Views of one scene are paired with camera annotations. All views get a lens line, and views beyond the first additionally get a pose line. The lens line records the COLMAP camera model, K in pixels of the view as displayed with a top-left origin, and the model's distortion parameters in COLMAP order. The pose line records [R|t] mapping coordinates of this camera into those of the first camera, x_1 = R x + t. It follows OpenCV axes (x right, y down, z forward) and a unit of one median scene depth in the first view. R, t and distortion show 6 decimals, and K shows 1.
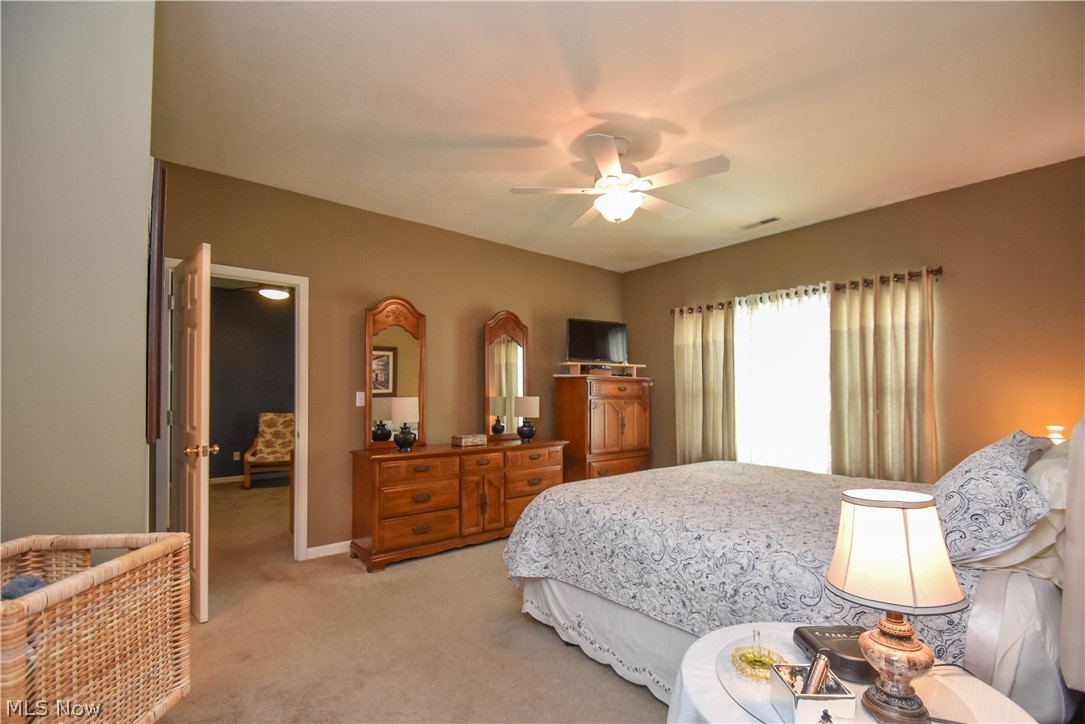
lens RADIAL K [[488.5, 0, 550.6], [0, 488.5, 371.5], [0, 0, 1]] dist [0.010046, -0.011685]
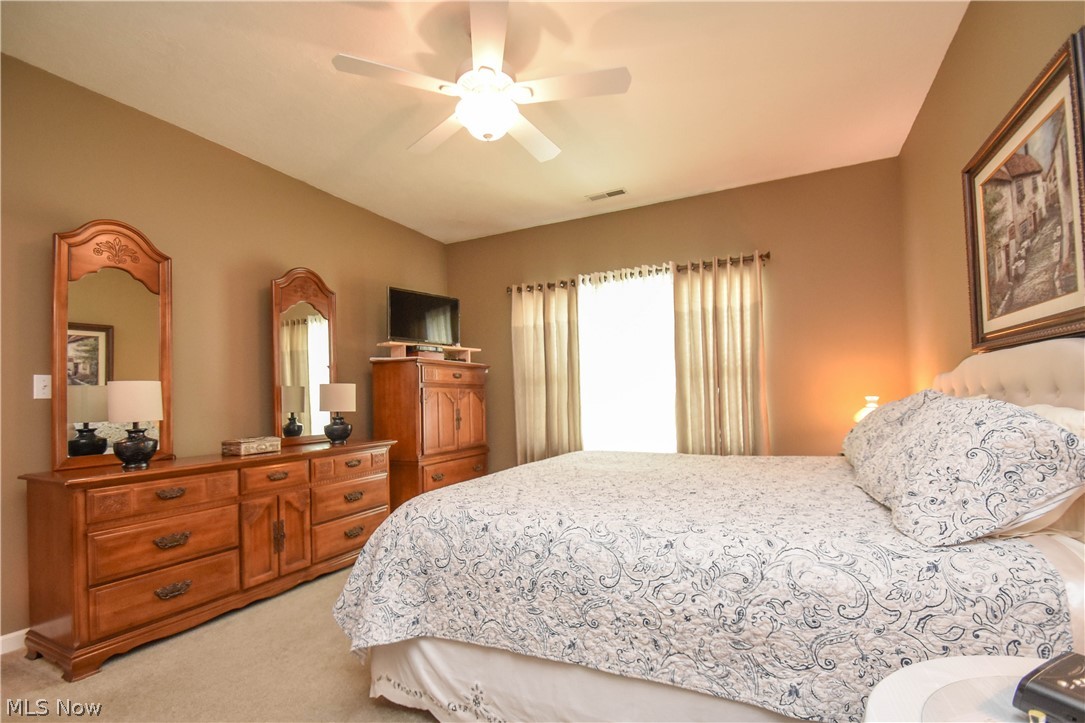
lens RADIAL K [[488.5, 0, 534.8], [0, 488.5, 381.1], [0, 0, 1]] dist [0.010046, -0.011685]
pose [[0.915801, -0.007658, 0.401559, -0.086796], [0.006570, 0.999970, 0.004087, 0.054966], [-0.401578, -0.001105, 0.915824, 0.239555]]
